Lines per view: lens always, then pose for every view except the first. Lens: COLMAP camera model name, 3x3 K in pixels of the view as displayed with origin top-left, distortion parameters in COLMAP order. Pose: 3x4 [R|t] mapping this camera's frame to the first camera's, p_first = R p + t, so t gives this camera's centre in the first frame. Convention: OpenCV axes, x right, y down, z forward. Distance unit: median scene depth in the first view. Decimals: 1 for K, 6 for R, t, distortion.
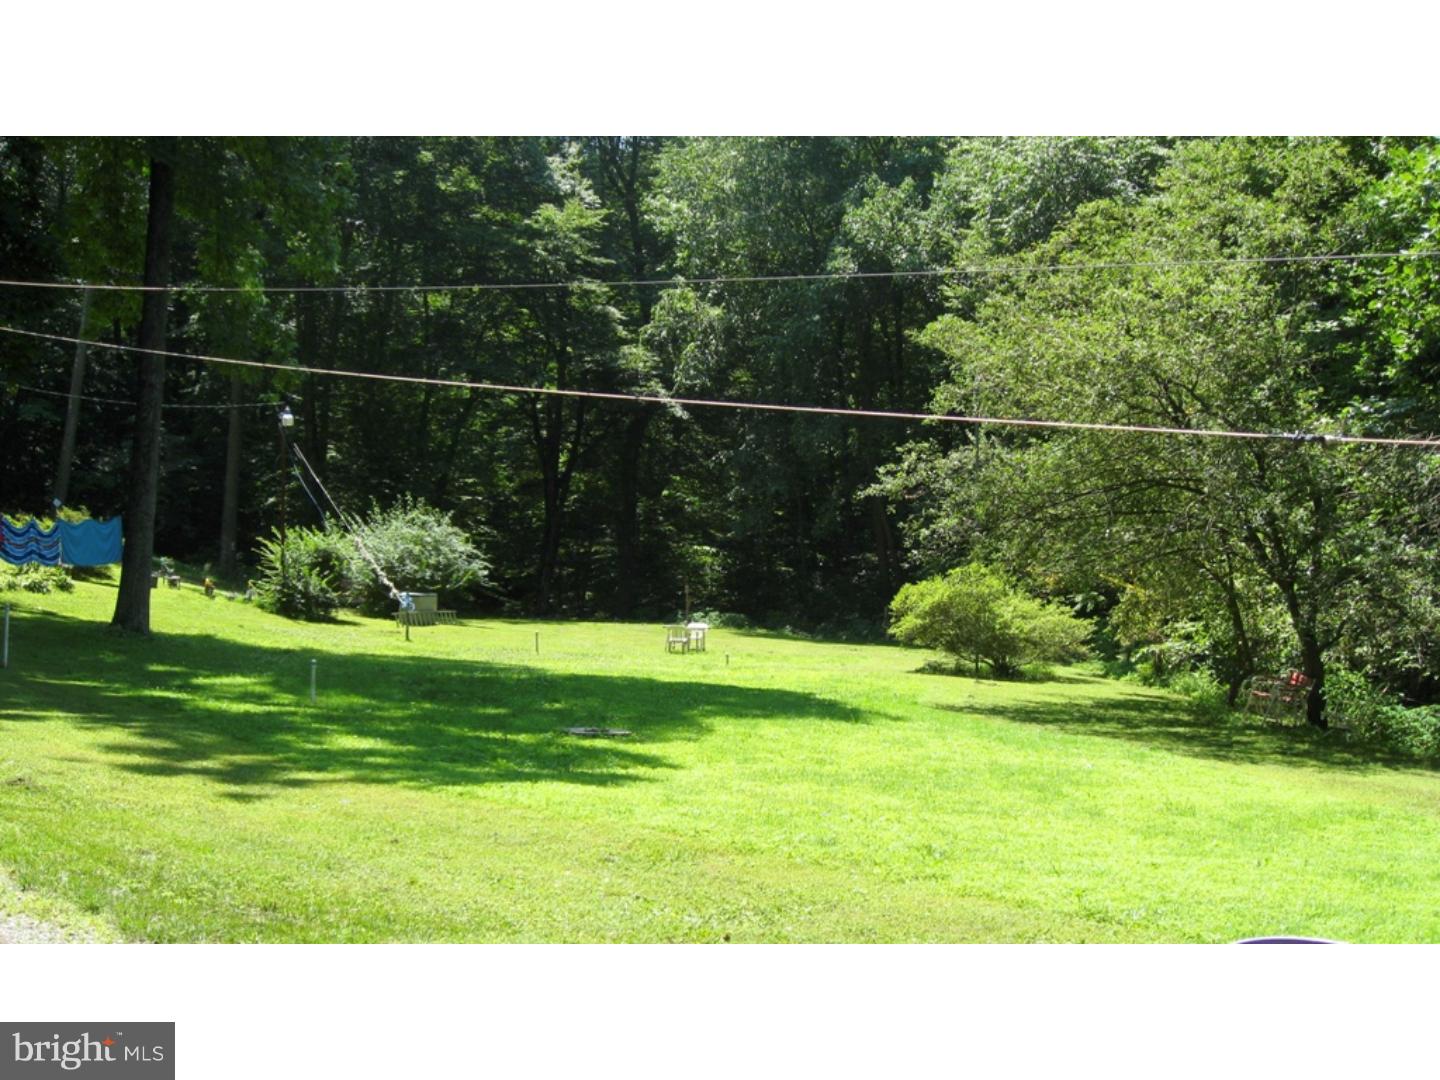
lens RADIAL K [[1823.9, 0, 713.3], [0, 1823.9, 553.2], [0, 0, 1]] dist [-0.120749, 0.000000]
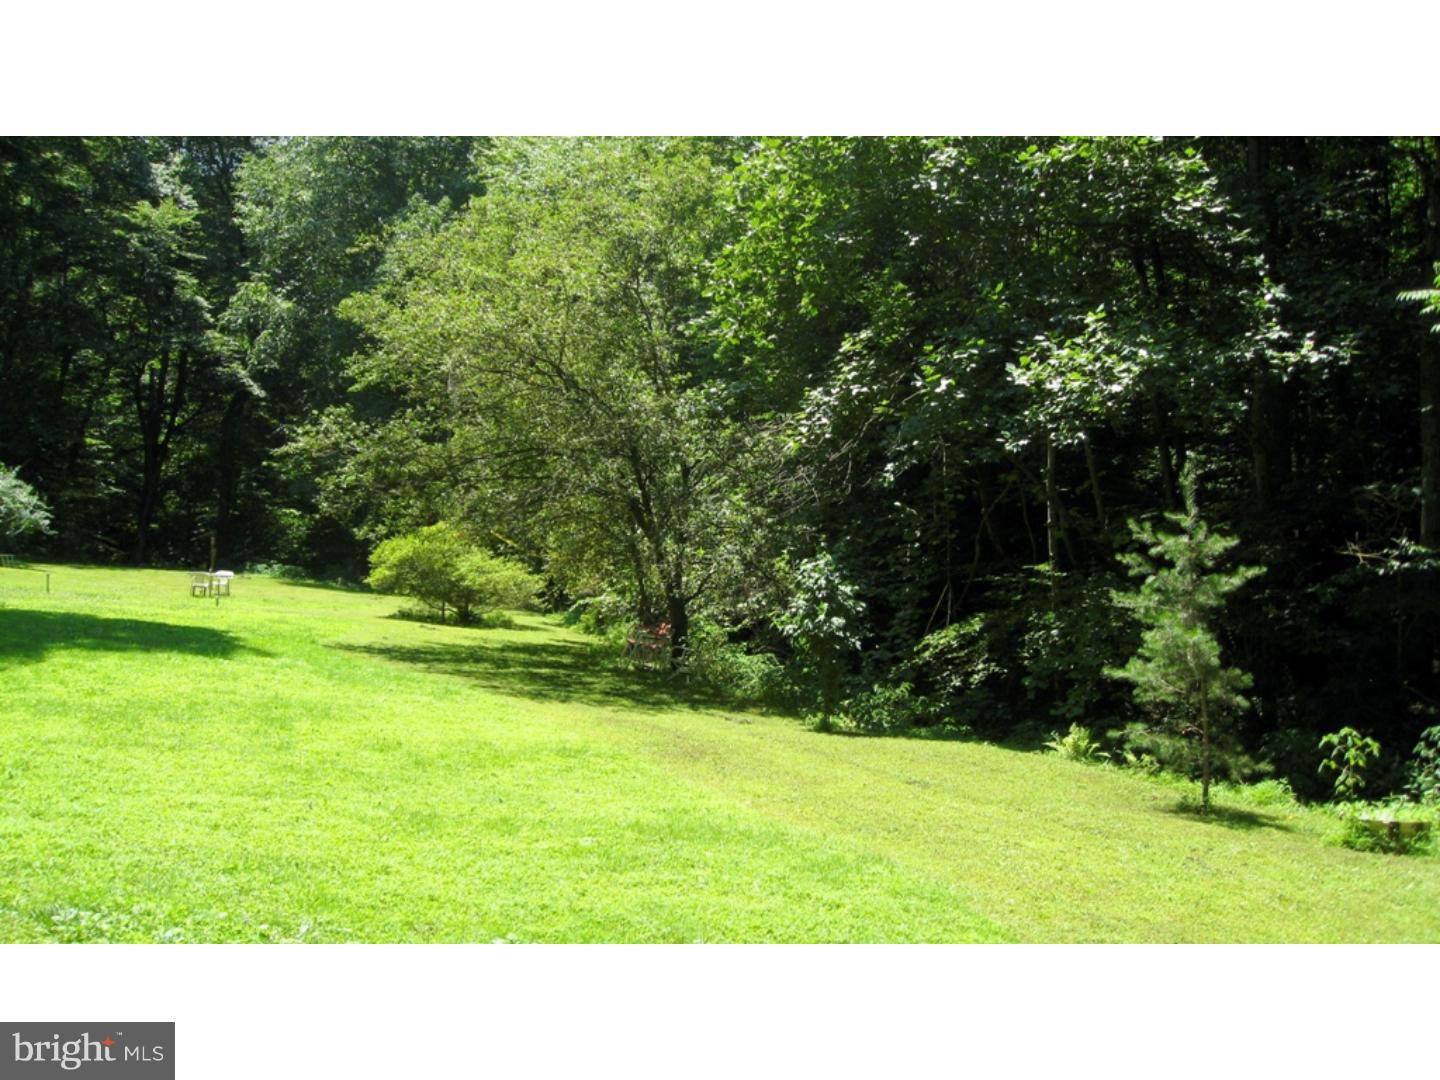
lens RADIAL K [[1470.5, 0, 709.9], [0, 1470.5, 544.2], [0, 0, 1]] dist [-0.085079, 0.000000]
pose [[0.974064, 0.030739, 0.224174, 0.084591], [-0.033116, 0.999428, 0.006850, 0.005485], [-0.223835, -0.014096, 0.974525, 0.051487]]
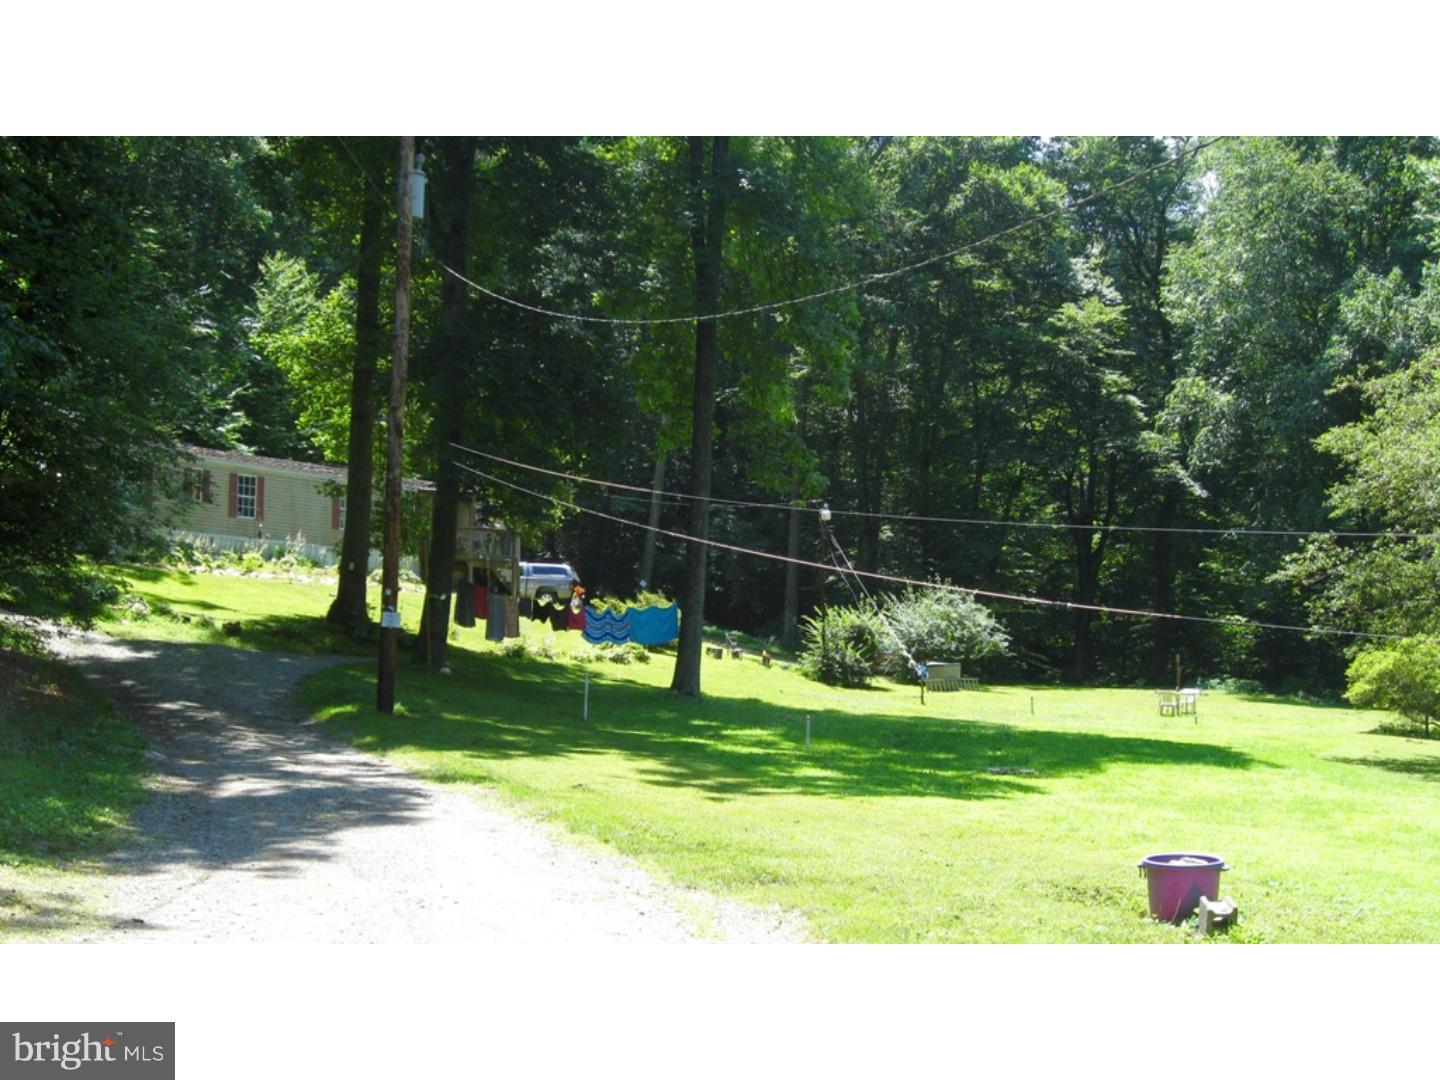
lens RADIAL K [[1823.9, 0, 712.0], [0, 1823.9, 554.9], [0, 0, 1]] dist [-0.120749, 0.000000]
pose [[0.949092, -0.019722, -0.314382, 0.064527], [0.008364, 0.999264, -0.037437, -0.004428], [0.314889, 0.032901, 0.948558, -0.137644]]
